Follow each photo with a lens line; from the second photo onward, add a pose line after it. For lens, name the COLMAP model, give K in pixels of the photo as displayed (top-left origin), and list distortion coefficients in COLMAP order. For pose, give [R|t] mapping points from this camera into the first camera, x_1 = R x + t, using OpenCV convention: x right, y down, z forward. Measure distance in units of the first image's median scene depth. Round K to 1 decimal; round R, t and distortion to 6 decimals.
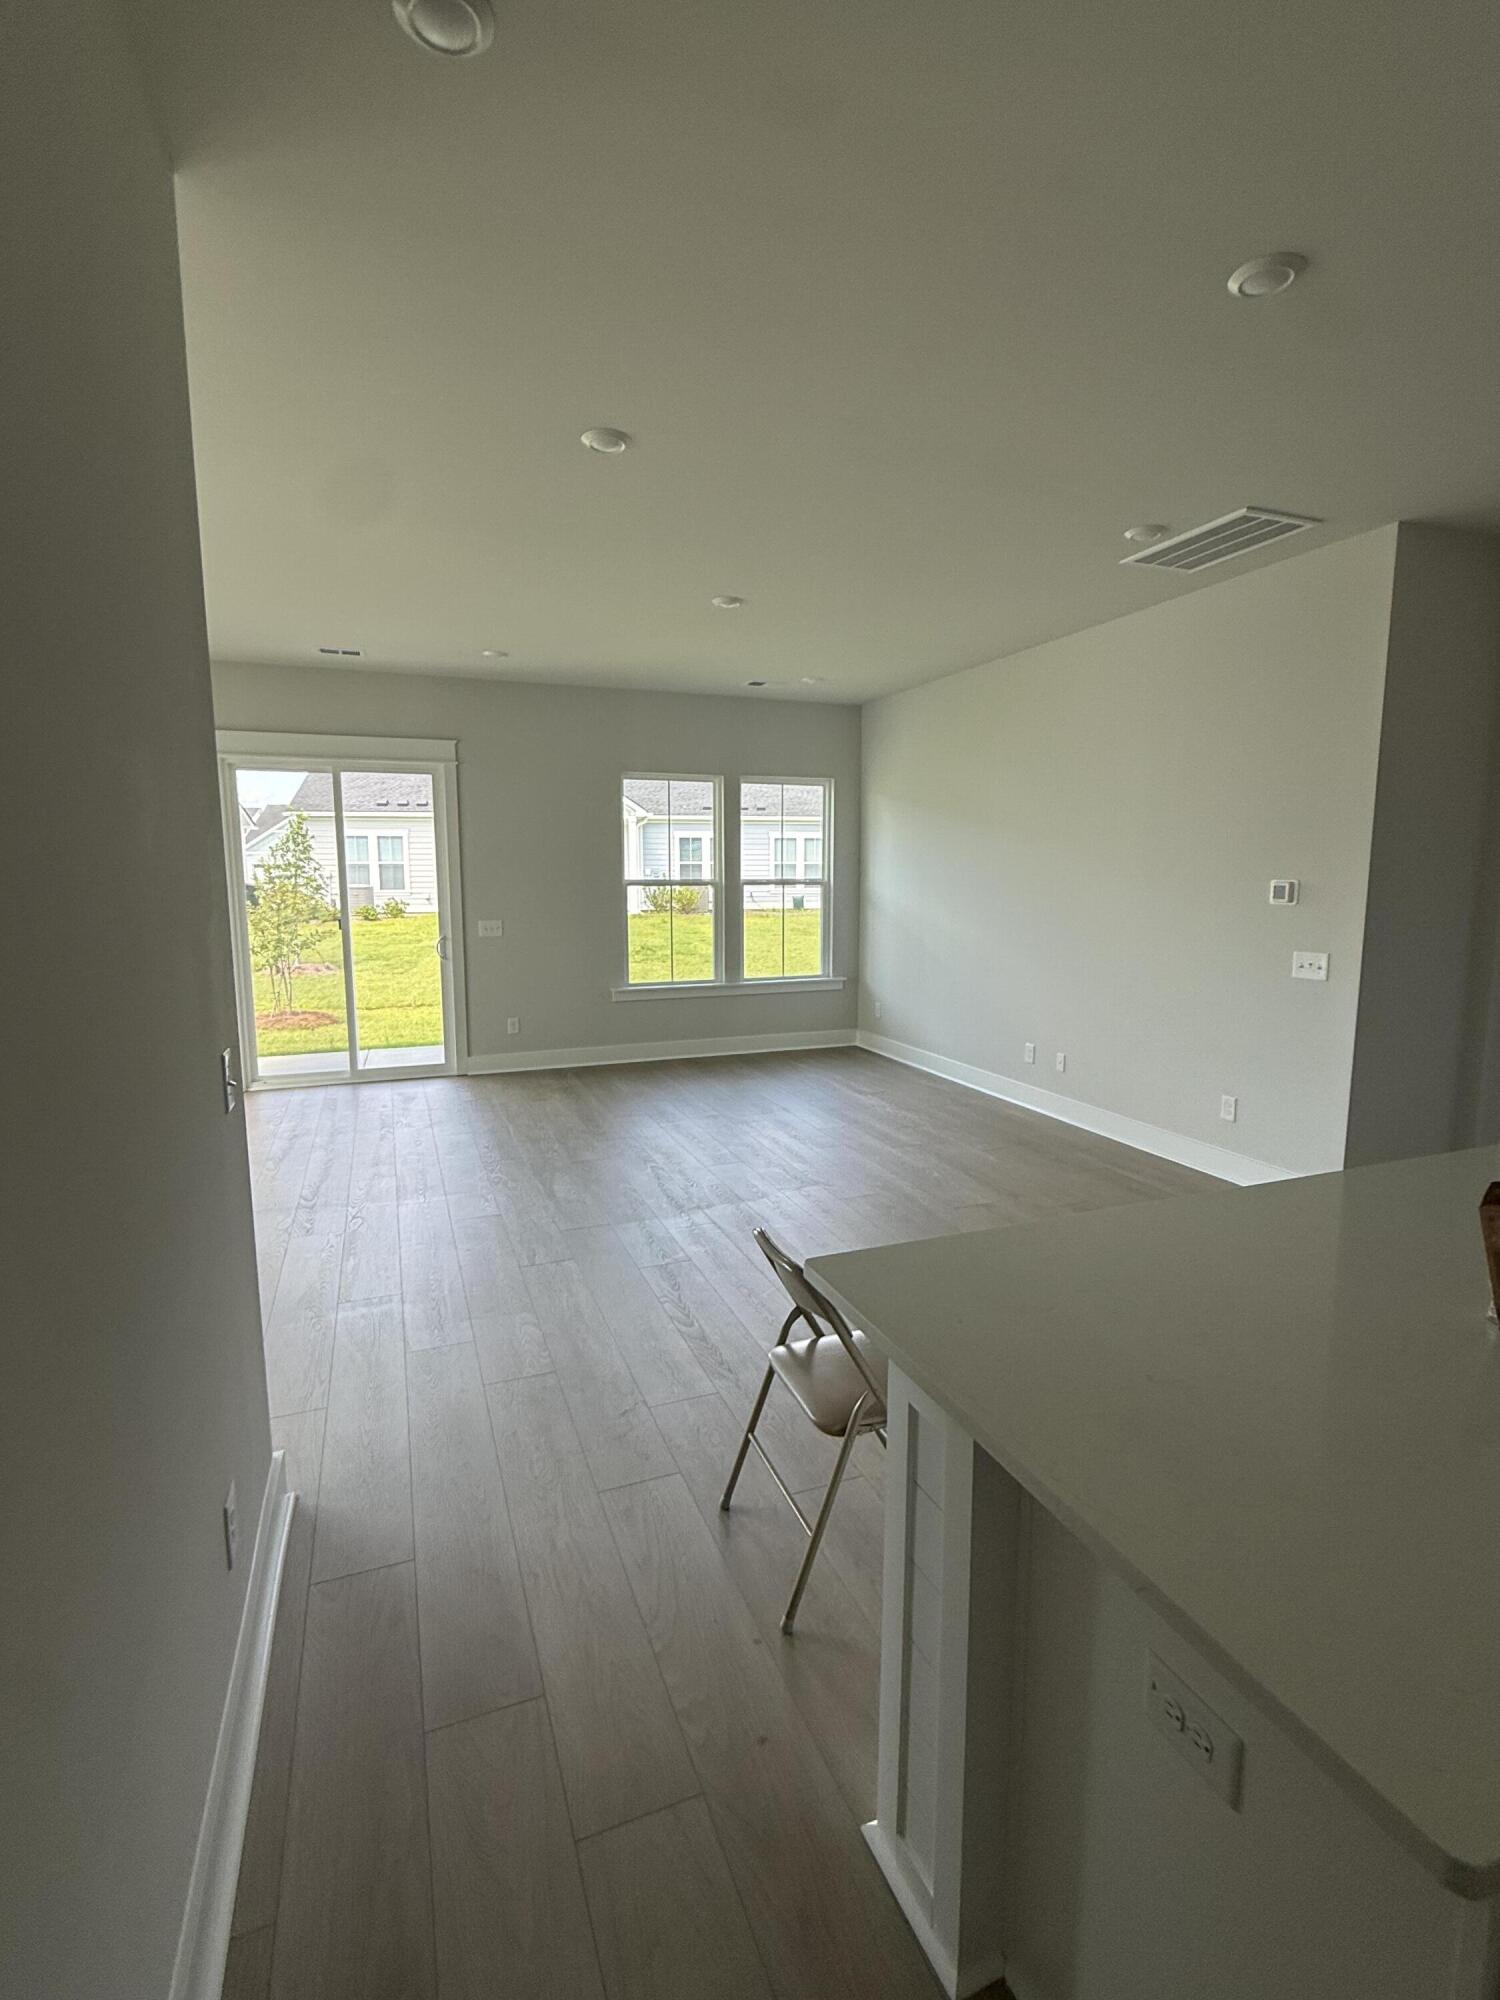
lens RADIAL K [[924.0, 0, 752.1], [0, 924.0, 995.7], [0, 0, 1]] dist [0.002949, 0.000387]
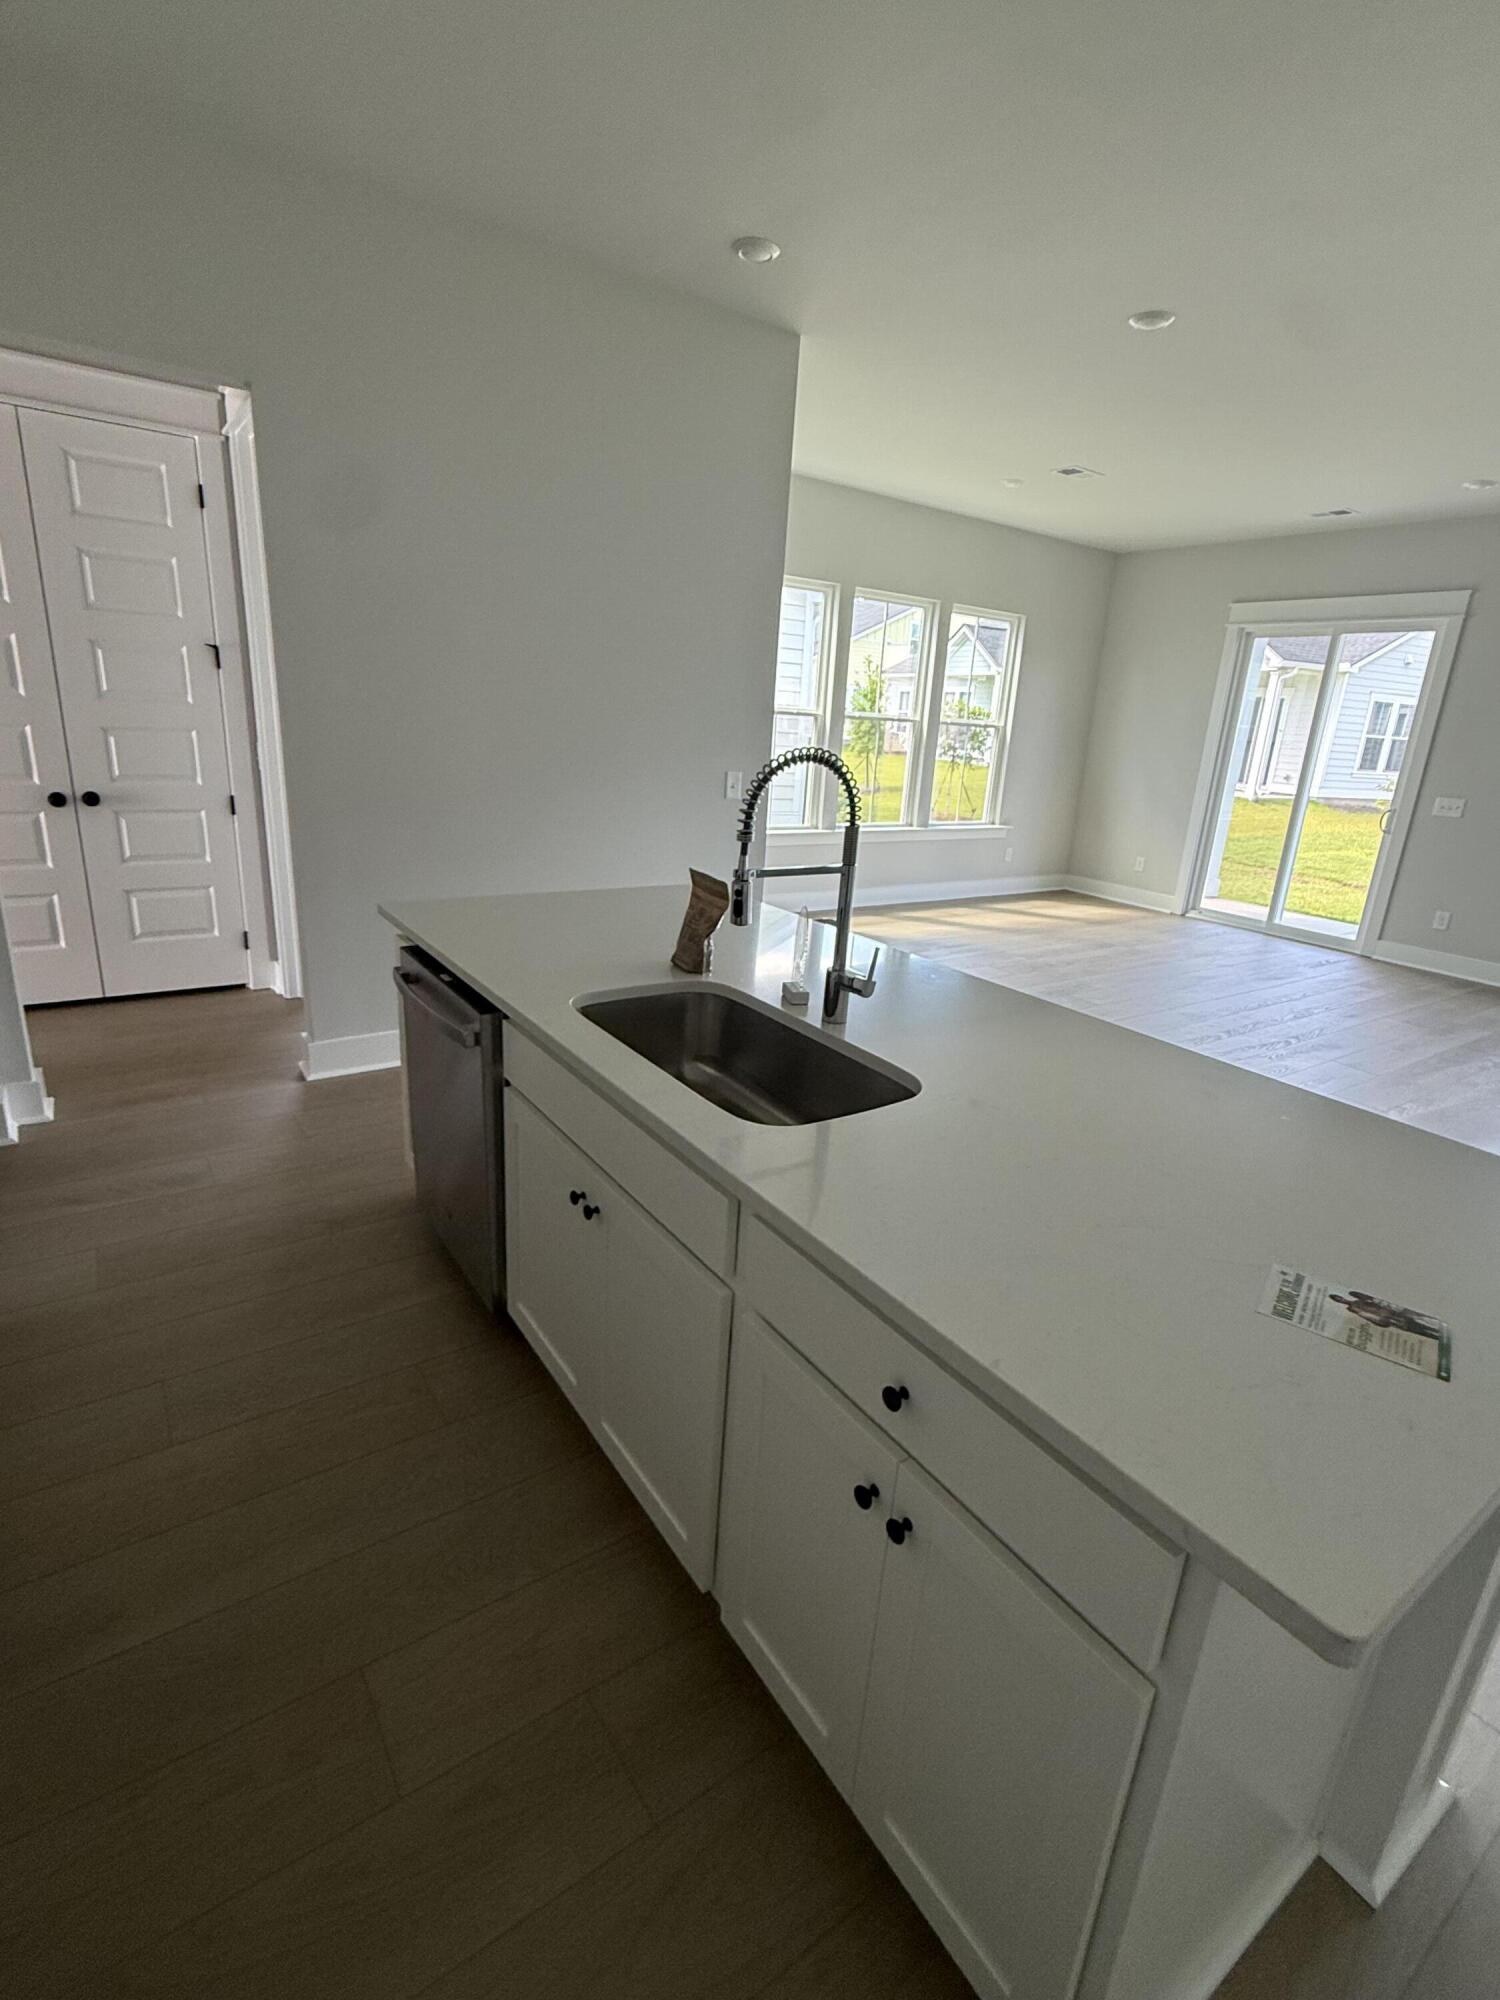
lens RADIAL K [[924.0, 0, 751.3], [0, 924.0, 1006.5], [0, 0, 1]] dist [0.002949, 0.000387]
pose [[0.224456, 0.313793, -0.922580, 0.456328], [-0.194749, 0.942082, 0.273045, -0.004338], [0.954826, 0.118385, 0.272567, 0.130494]]
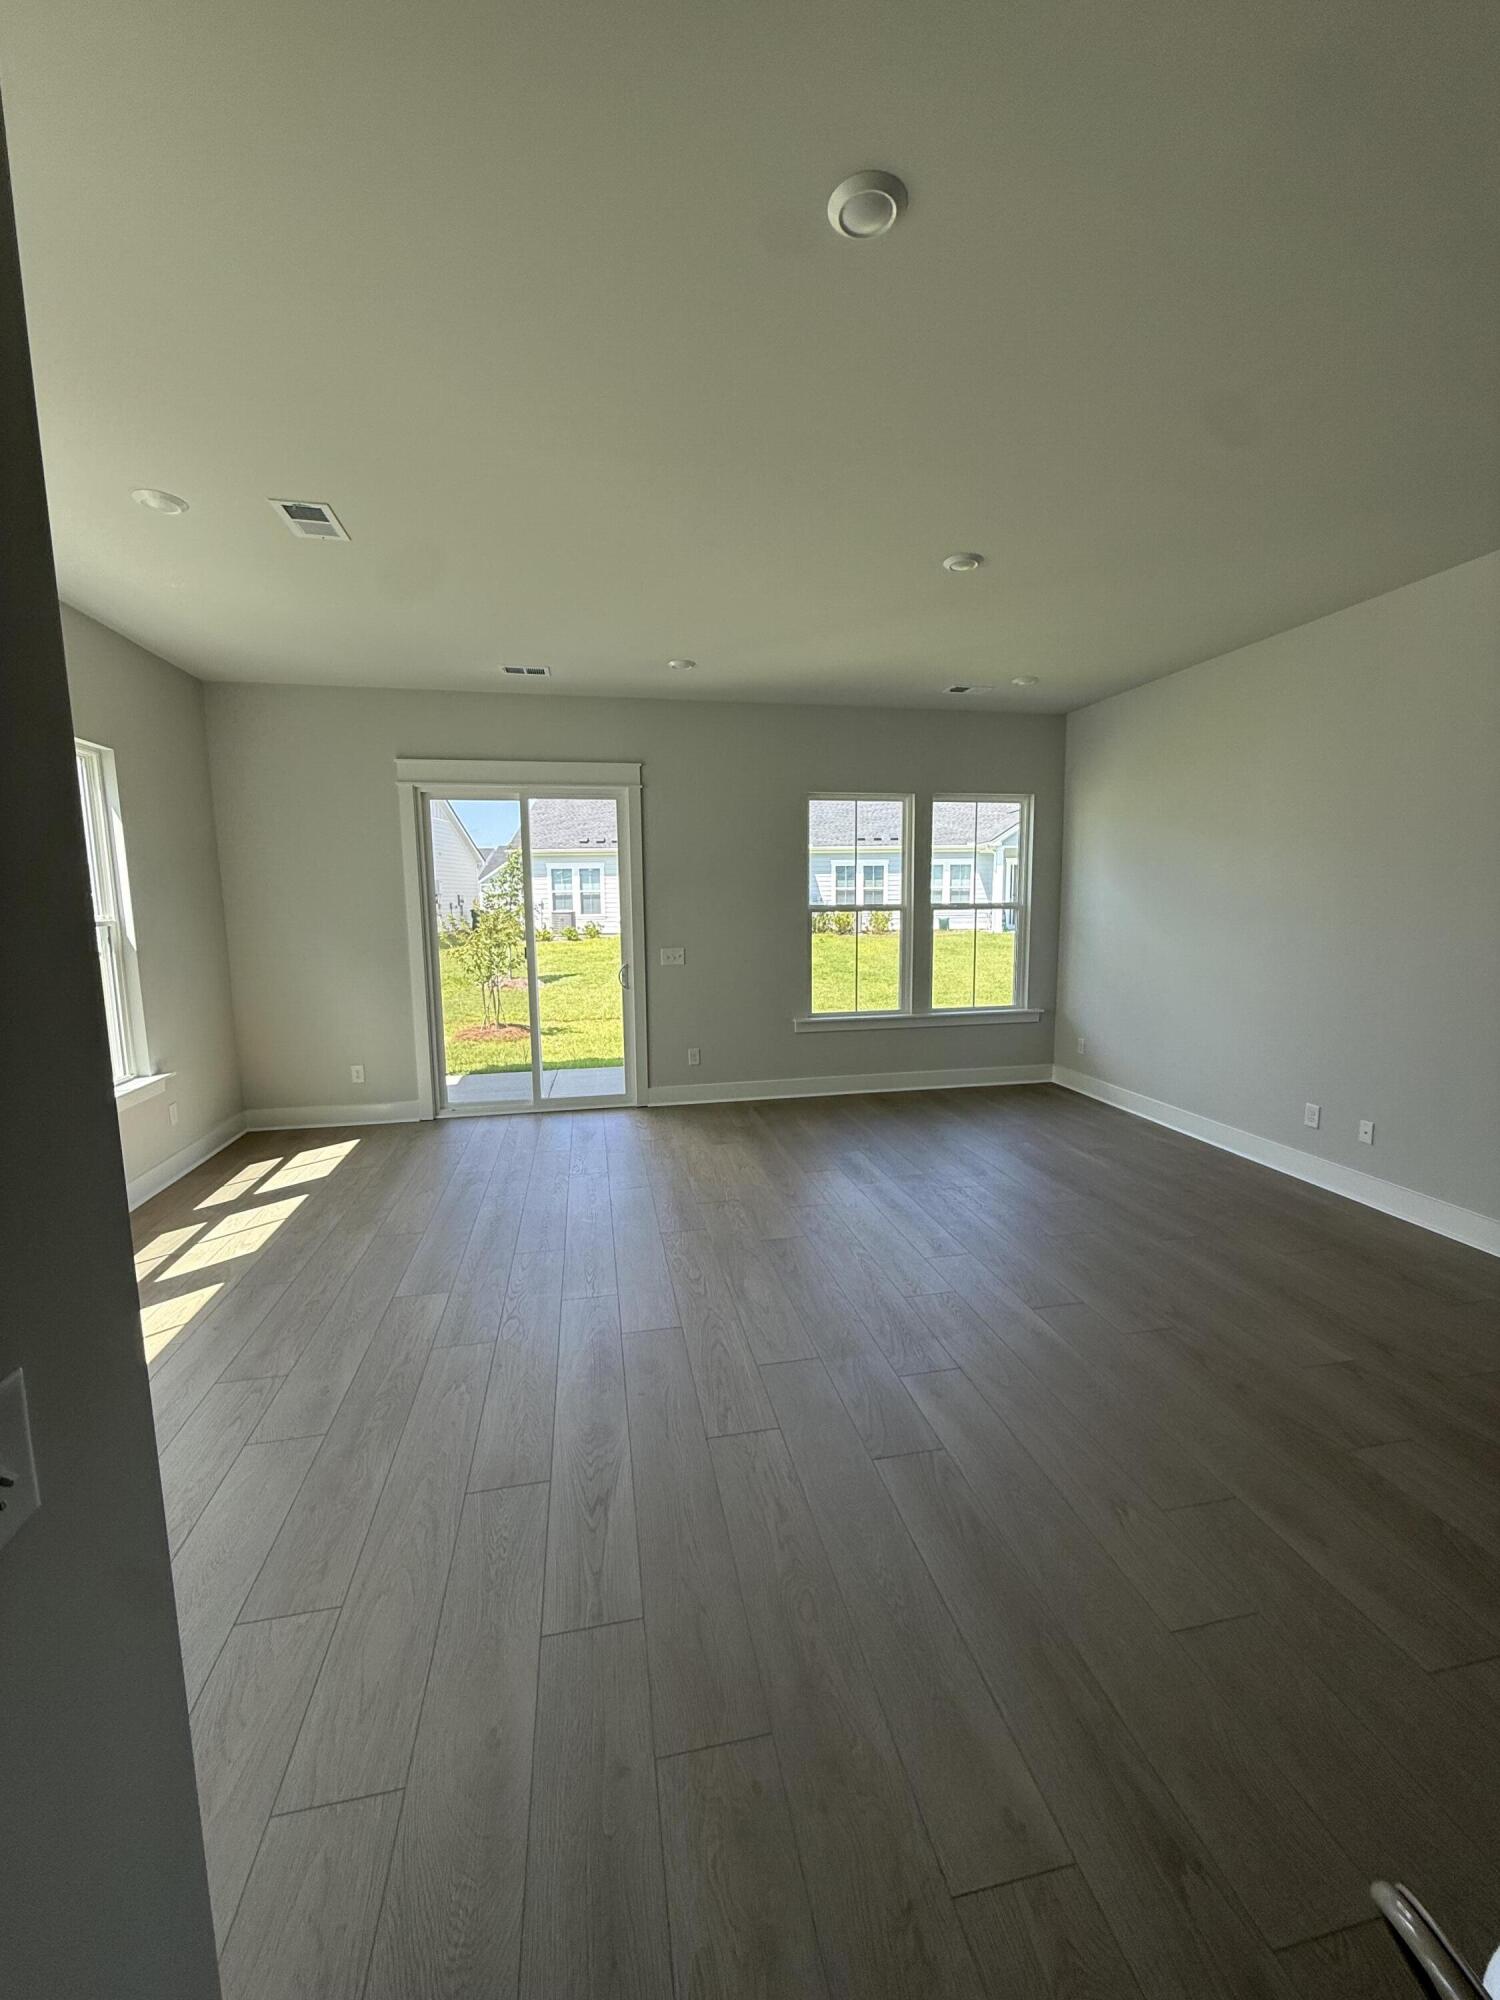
lens RADIAL K [[790.0, 0, 752.9], [0, 790.0, 994.5], [0, 0, 1]] dist [-0.006790, -0.000807]
pose [[0.985340, 0.011297, -0.170226, -0.058856], [-0.013111, 0.999869, -0.009535, -0.026571], [0.170096, 0.011627, 0.985359, 0.200281]]
